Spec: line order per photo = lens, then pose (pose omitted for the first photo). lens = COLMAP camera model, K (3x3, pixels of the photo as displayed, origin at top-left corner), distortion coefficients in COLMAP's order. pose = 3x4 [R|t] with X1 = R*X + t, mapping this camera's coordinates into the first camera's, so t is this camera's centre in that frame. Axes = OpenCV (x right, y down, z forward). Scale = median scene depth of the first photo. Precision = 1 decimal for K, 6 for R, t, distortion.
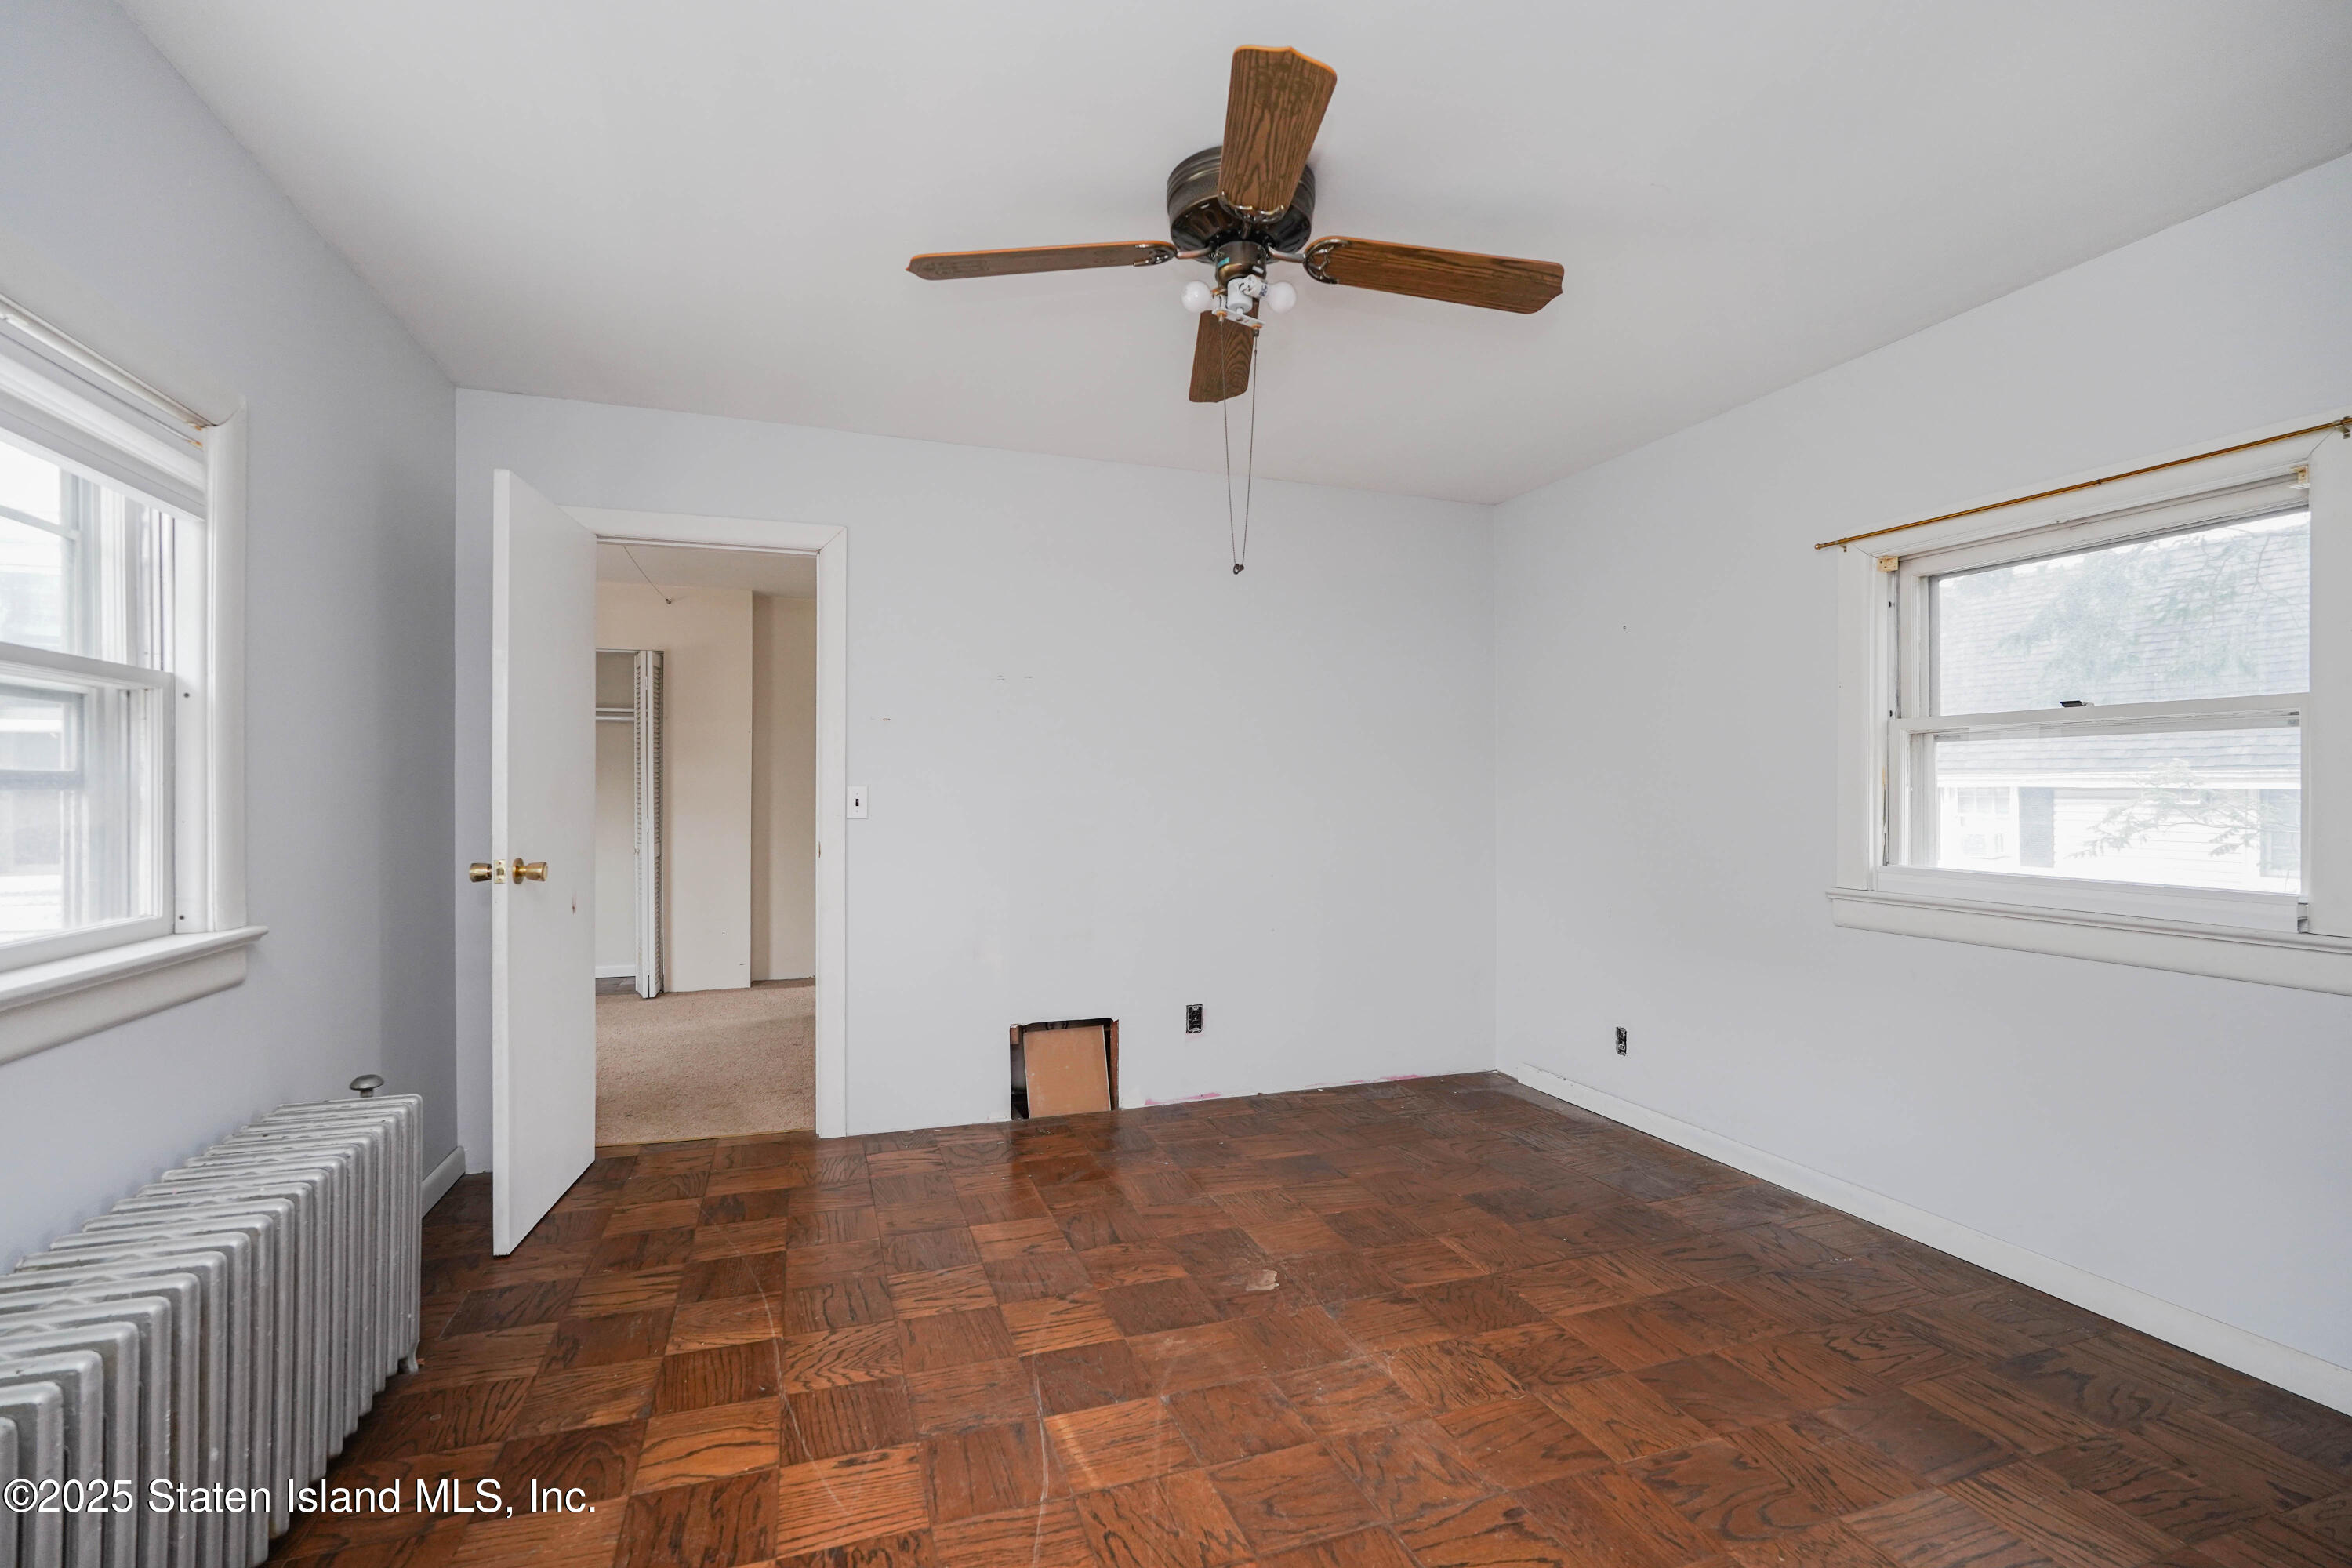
lens RADIAL K [[1051.9, 0, 1176.0], [0, 1051.9, 784.0], [0, 0, 1]] dist [-0.009969, 0.001040]
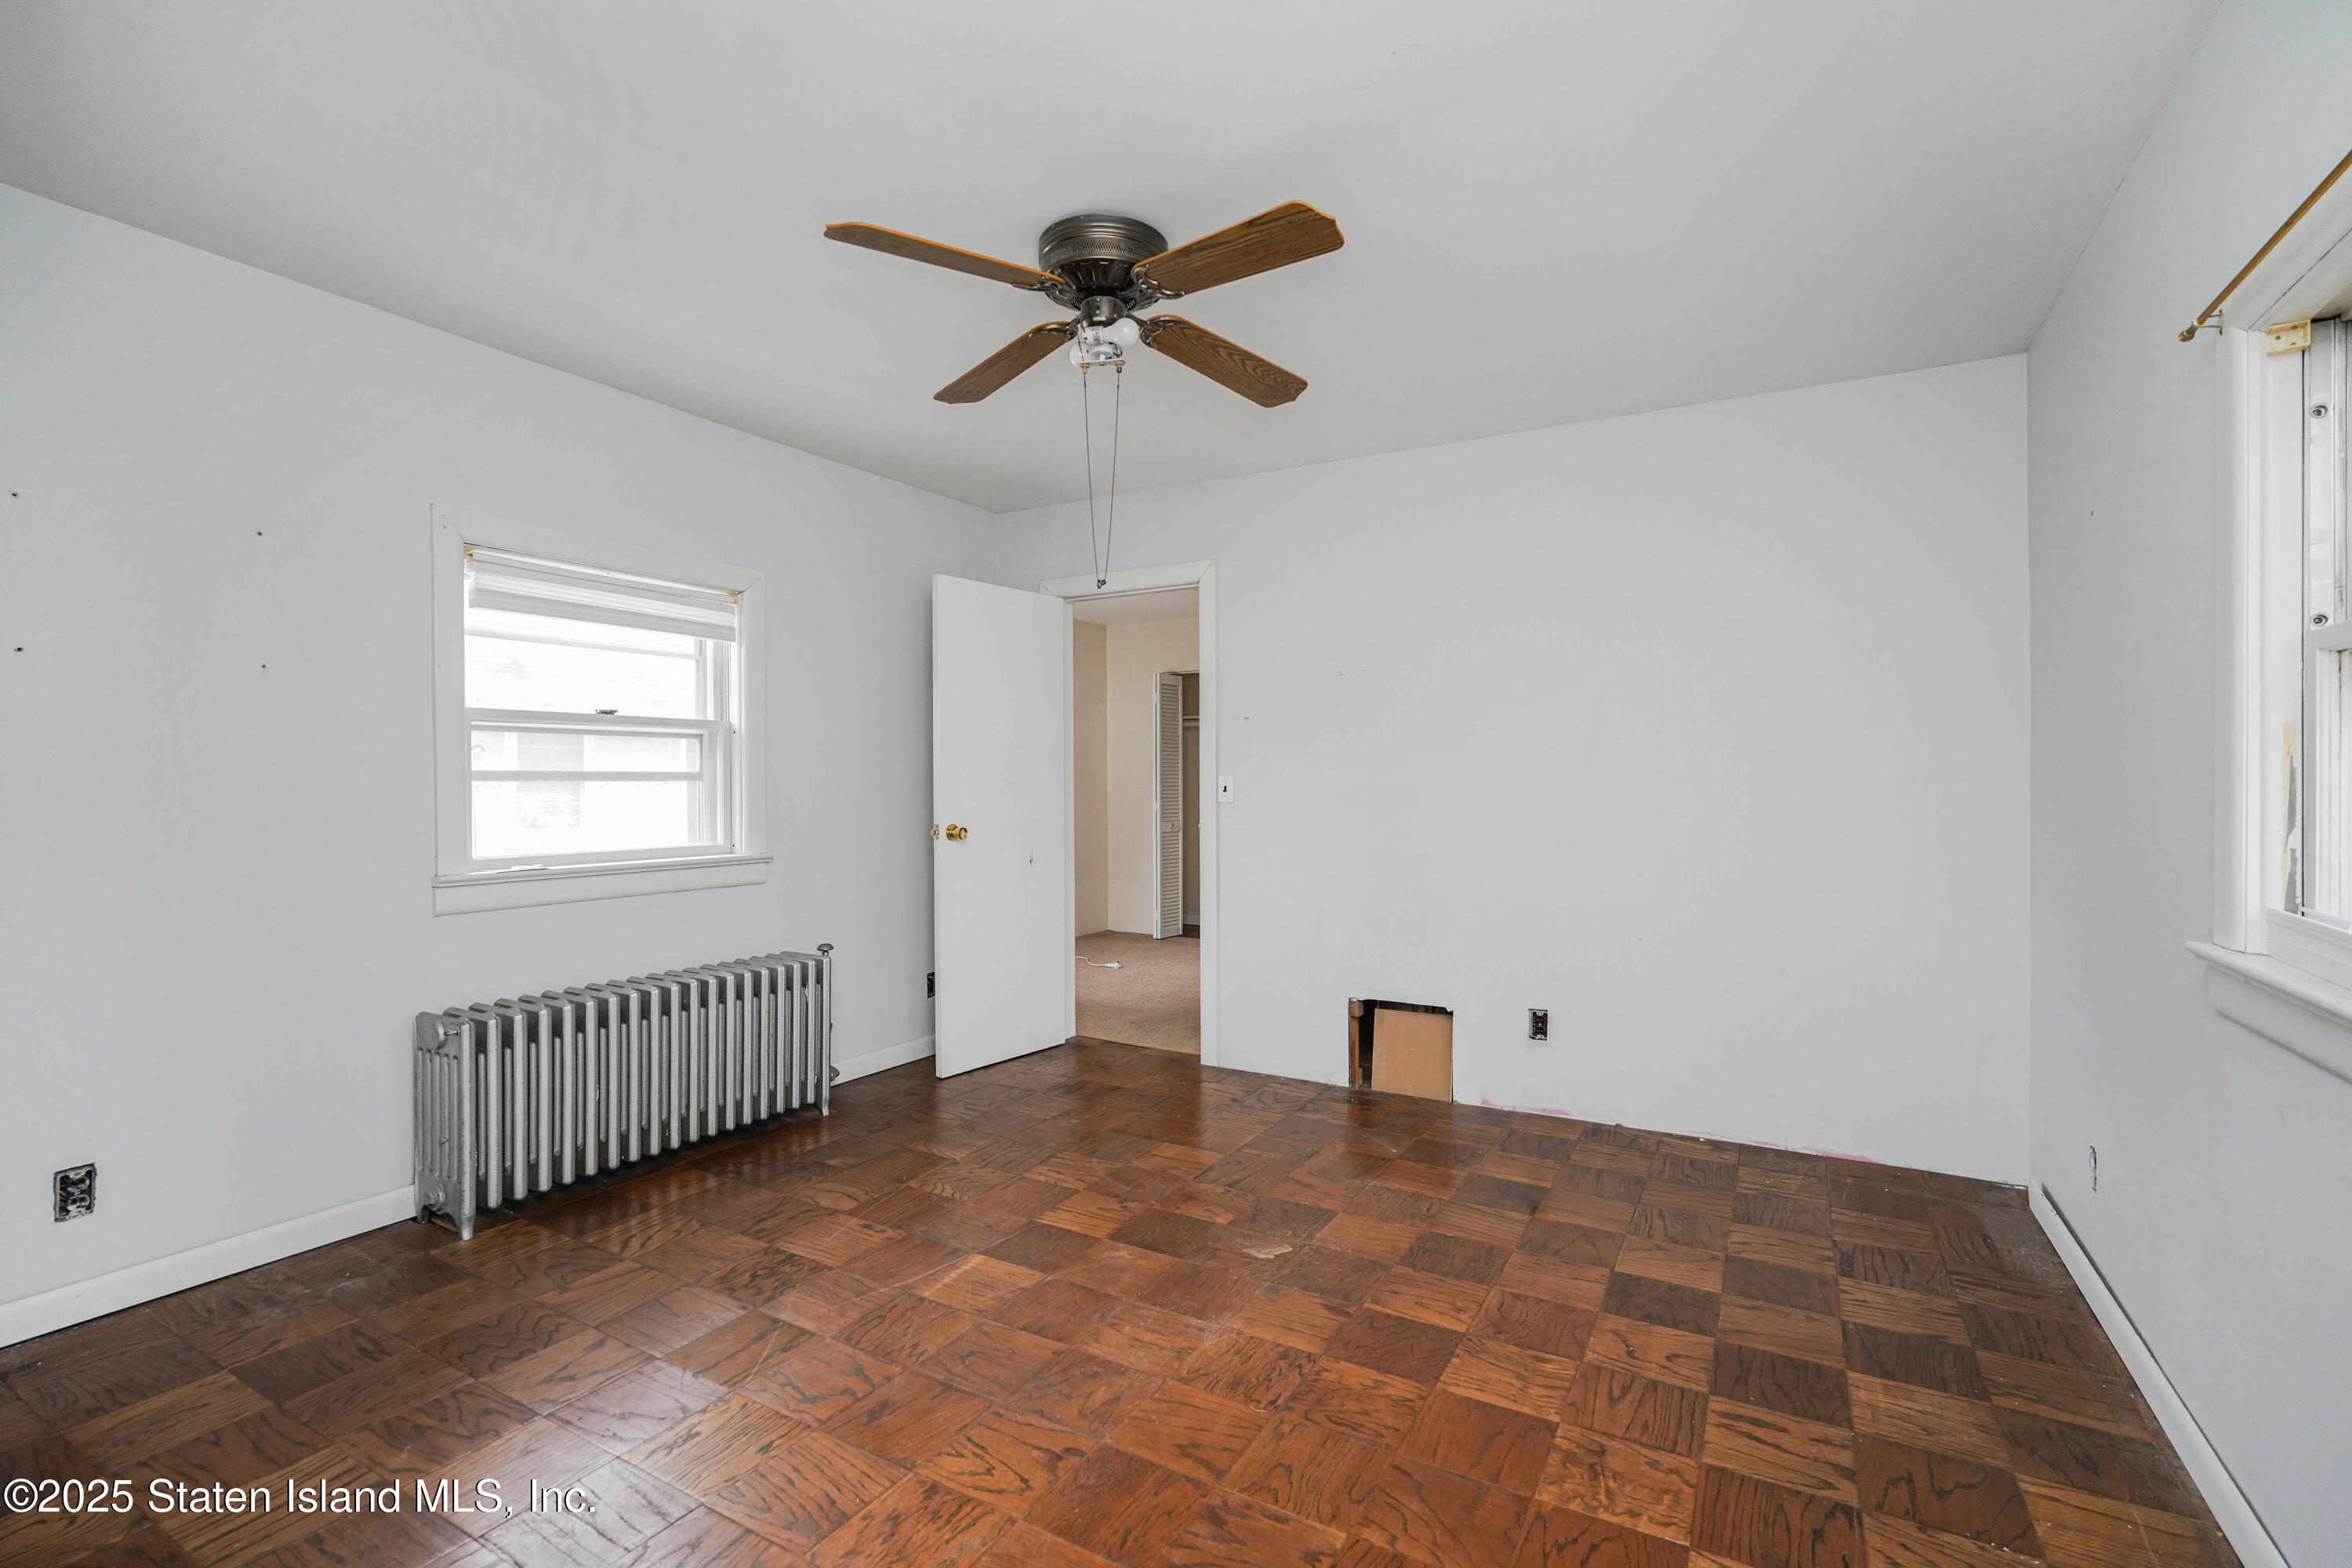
lens RADIAL K [[1051.9, 0, 1176.0], [0, 1051.9, 784.0], [0, 0, 1]] dist [-0.009969, 0.001040]
pose [[0.650998, -0.001413, -0.759078, 0.762996], [0.010629, 0.999917, 0.007255, 0.003919], [0.759005, -0.012791, 0.650959, 0.246182]]
